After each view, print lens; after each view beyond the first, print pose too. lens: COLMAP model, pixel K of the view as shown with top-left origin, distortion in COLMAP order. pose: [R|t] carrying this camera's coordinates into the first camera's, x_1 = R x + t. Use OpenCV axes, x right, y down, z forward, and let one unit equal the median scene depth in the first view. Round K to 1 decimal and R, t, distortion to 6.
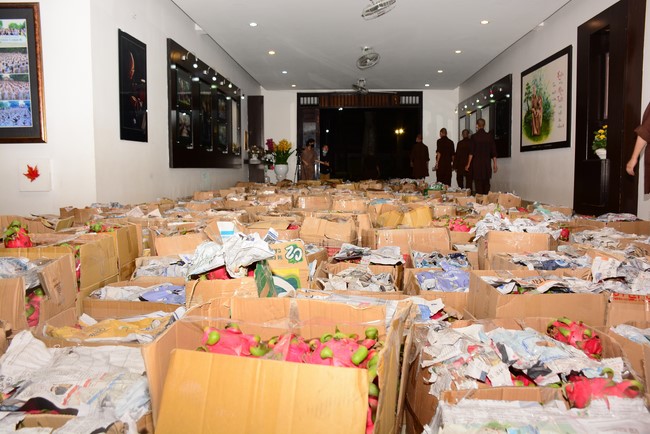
lens RADIAL K [[538.4, 0, 329.7], [0, 538.4, 218.7], [0, 0, 1]] dist [-0.071306, 0.018555]
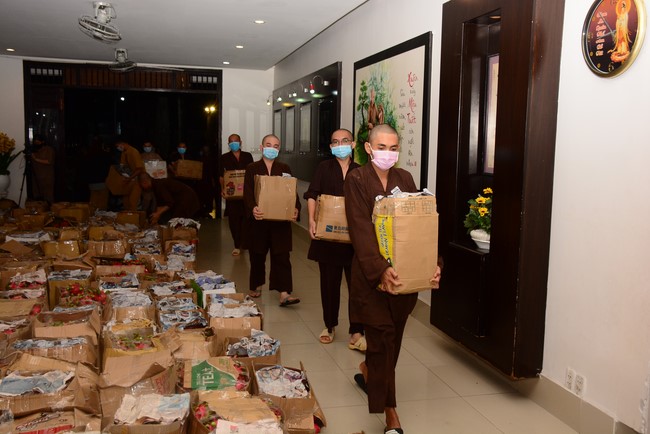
lens RADIAL K [[645.1, 0, 320.3], [0, 645.1, 221.6], [0, 0, 1]] dist [0.021756, 0.000000]
pose [[0.962258, -0.007318, 0.272042, 0.105240], [-0.000356, 0.999604, 0.028148, -0.103160], [-0.272140, -0.027183, 0.961874, 0.248844]]
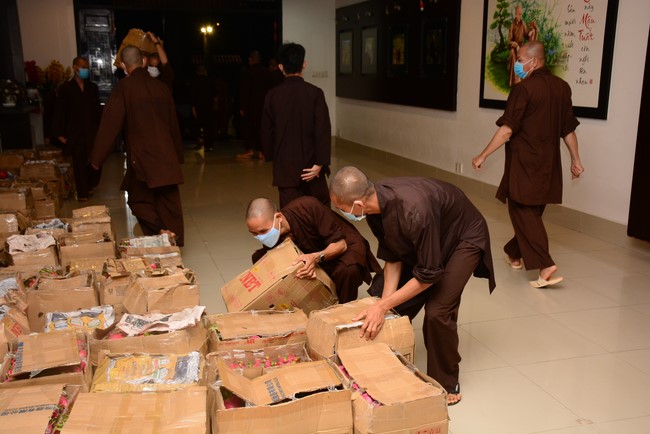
lens RADIAL K [[697.6, 0, 324.8], [0, 697.6, 217.0], [0, 0, 1]] dist [0.071336, 0.000000]
pose [[0.947659, -0.062970, 0.313014, -0.092147], [0.025979, 0.992315, 0.120976, -0.100953], [-0.318226, -0.106512, 0.942012, 0.249247]]
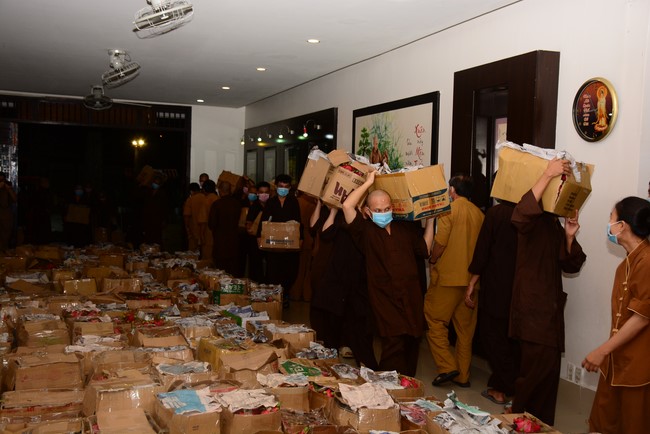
lens RADIAL K [[777.3, 0, 328.6], [0, 777.3, 219.9], [0, 0, 1]] dist [0.107489, 0.000000]
pose [[0.927795, 0.015358, 0.372774, -0.038549], [0.001282, 0.999015, -0.044347, -0.089160], [-0.373088, 0.041623, 0.926862, 0.090278]]
